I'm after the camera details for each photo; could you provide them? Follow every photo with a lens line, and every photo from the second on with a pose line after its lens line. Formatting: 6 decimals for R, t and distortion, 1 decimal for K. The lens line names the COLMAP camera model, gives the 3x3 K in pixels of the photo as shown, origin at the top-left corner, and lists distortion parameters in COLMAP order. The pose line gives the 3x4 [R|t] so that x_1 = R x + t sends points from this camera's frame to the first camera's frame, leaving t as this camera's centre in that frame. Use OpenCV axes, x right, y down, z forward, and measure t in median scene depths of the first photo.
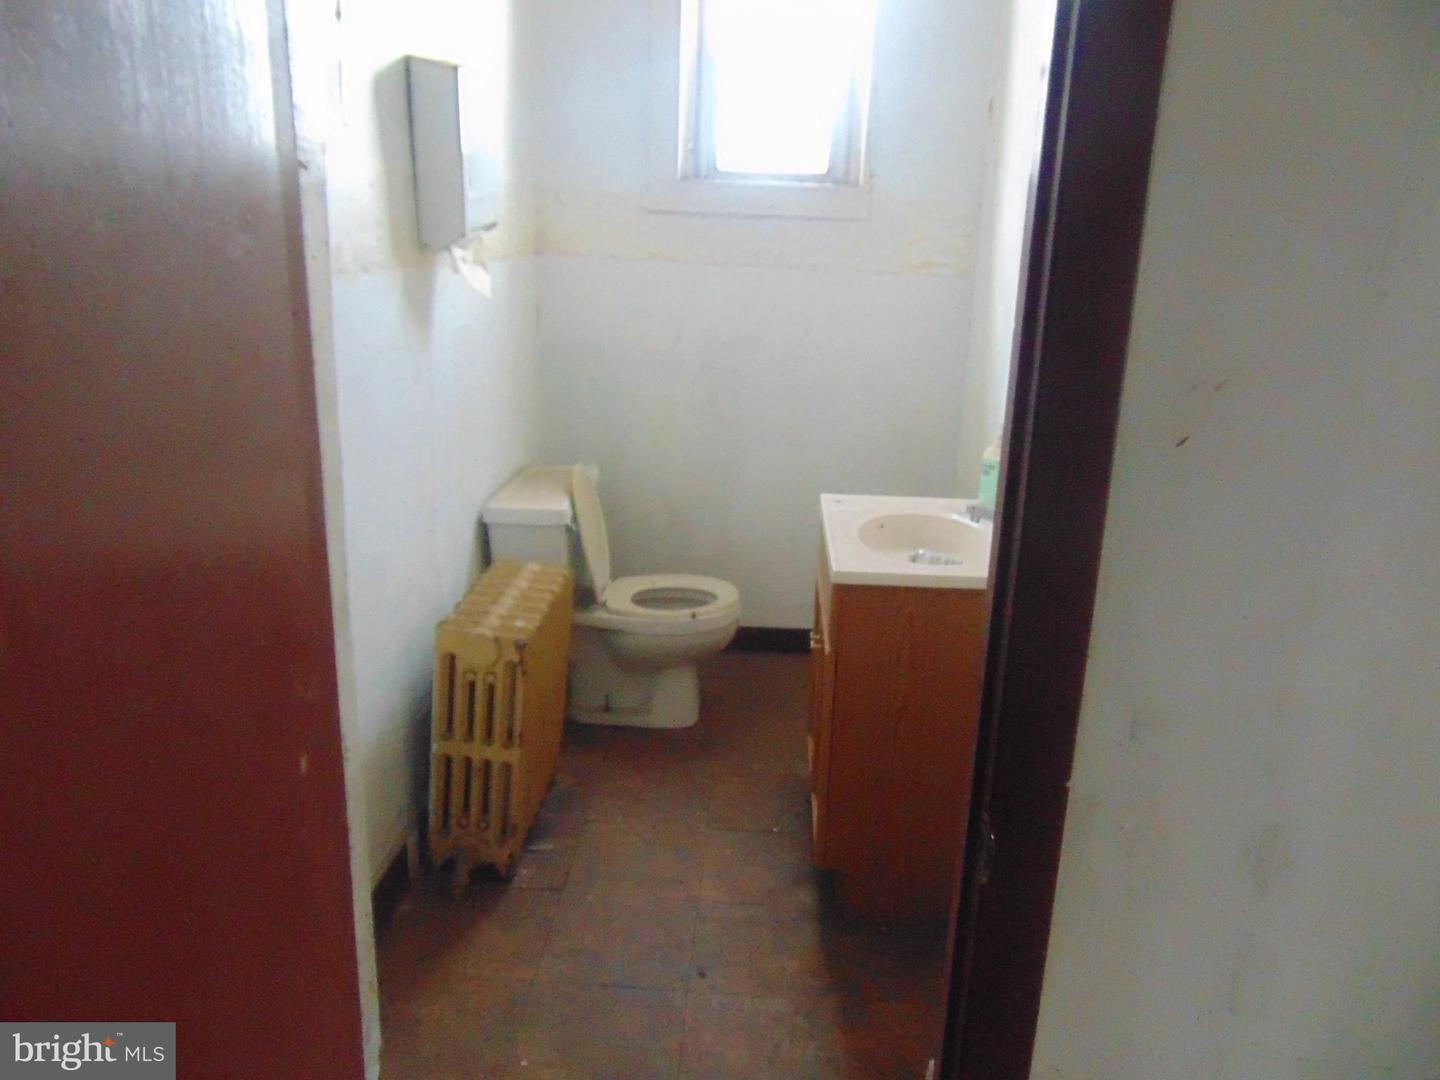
lens RADIAL K [[1020.3, 0, 720.0], [0, 1020.3, 540.0], [0, 0, 1]] dist [0.002683, 0.000411]
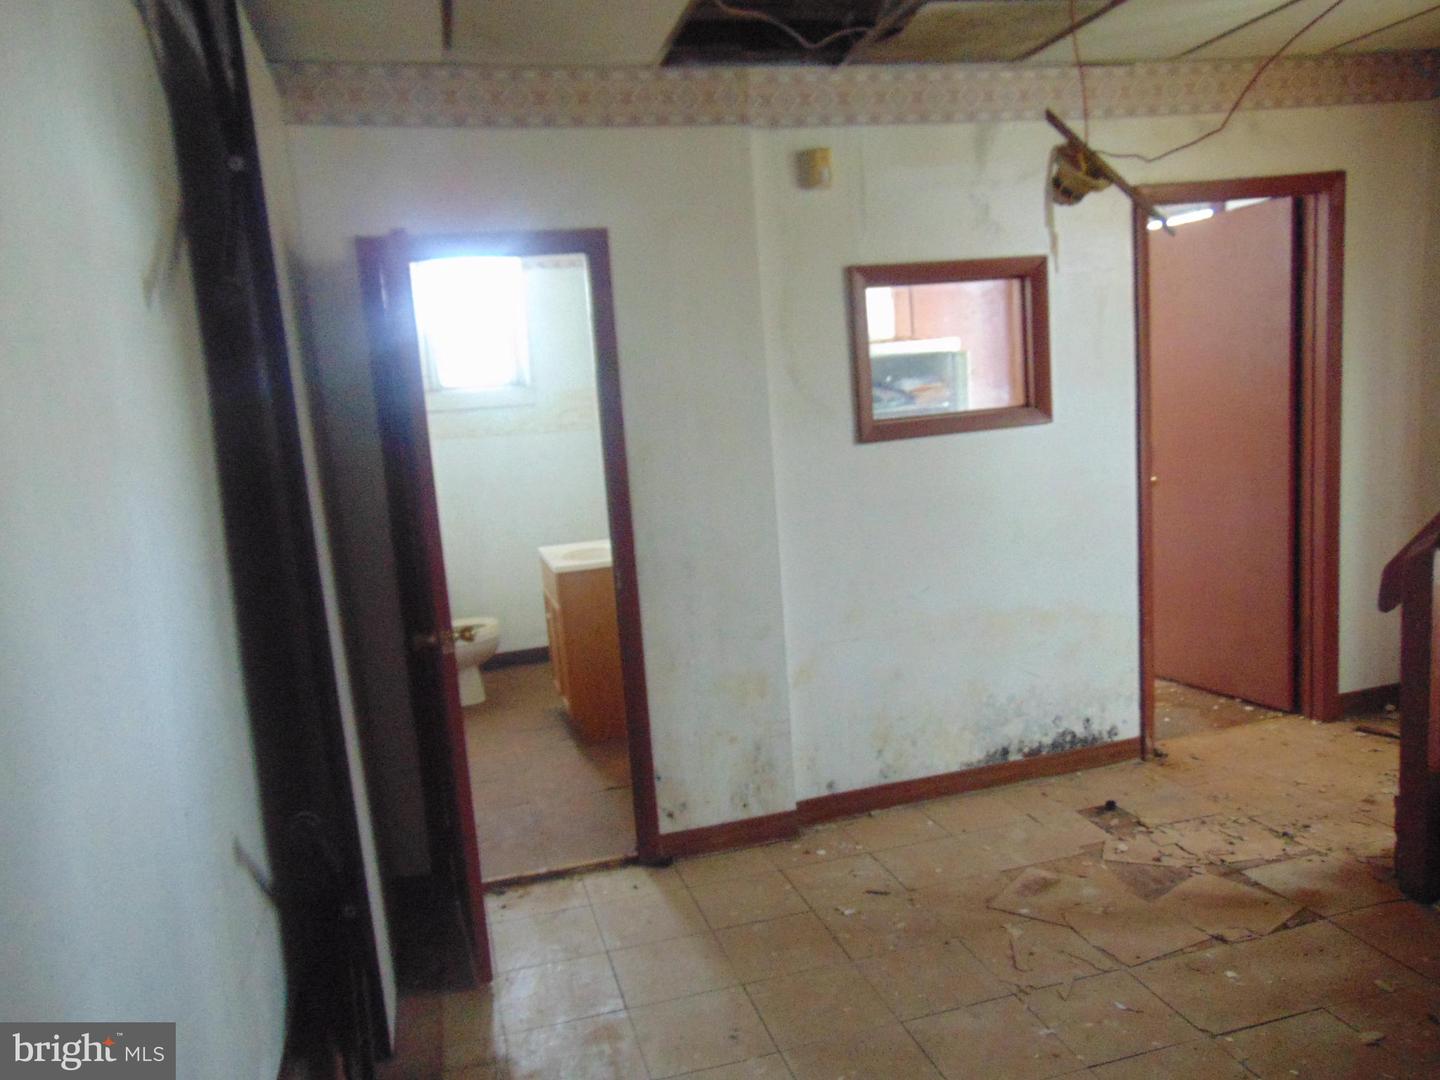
lens RADIAL K [[1060.6, 0, 720.0], [0, 1060.6, 540.0], [0, 0, 1]] dist [0.001098, 0.000072]
pose [[0.945004, -0.163295, 0.283375, -0.195006], [0.193233, 0.977809, -0.080933, 0.209612], [-0.263871, 0.131240, 0.955588, -1.378688]]
